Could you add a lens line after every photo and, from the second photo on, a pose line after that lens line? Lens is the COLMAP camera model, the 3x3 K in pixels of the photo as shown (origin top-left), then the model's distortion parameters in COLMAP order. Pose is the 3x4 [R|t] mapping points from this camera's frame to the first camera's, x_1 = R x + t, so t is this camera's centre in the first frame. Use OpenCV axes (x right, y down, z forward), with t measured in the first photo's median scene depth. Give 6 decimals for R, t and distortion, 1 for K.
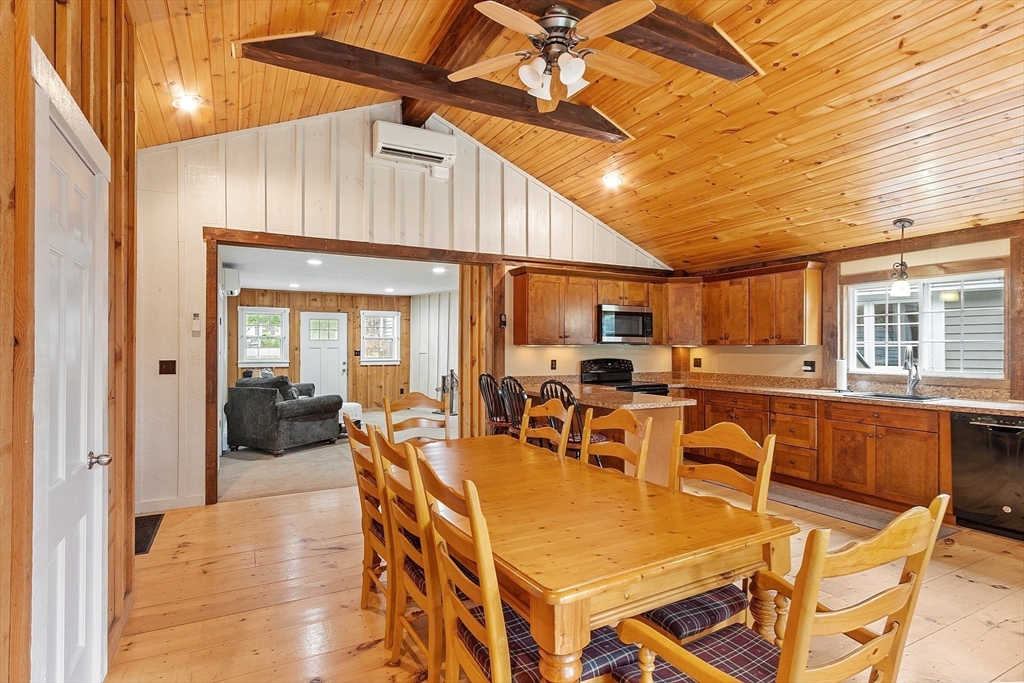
lens RADIAL K [[495.3, 0, 488.9], [0, 495.3, 344.8], [0, 0, 1]] dist [0.002494, 0.000211]
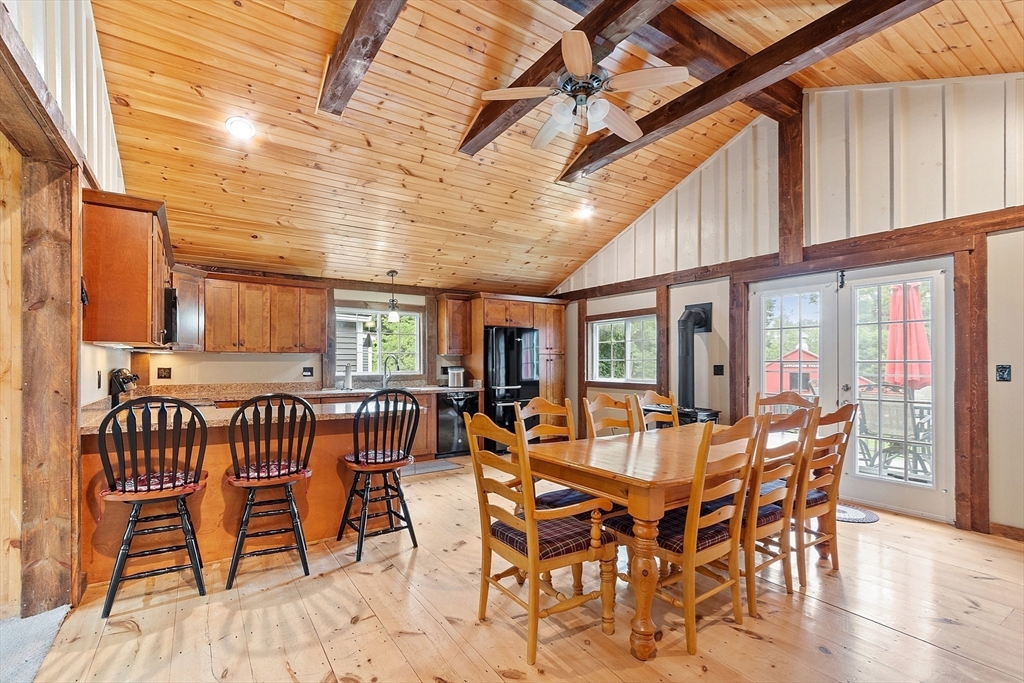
lens RADIAL K [[444.4, 0, 514.9], [0, 444.4, 359.2], [0, 0, 1]] dist [-0.002844, -0.000310]
pose [[-0.092644, 0.005923, 0.995682, -0.431595], [-0.007792, 0.999947, -0.006673, 0.016597], [-0.995669, -0.008376, -0.092593, 0.607366]]
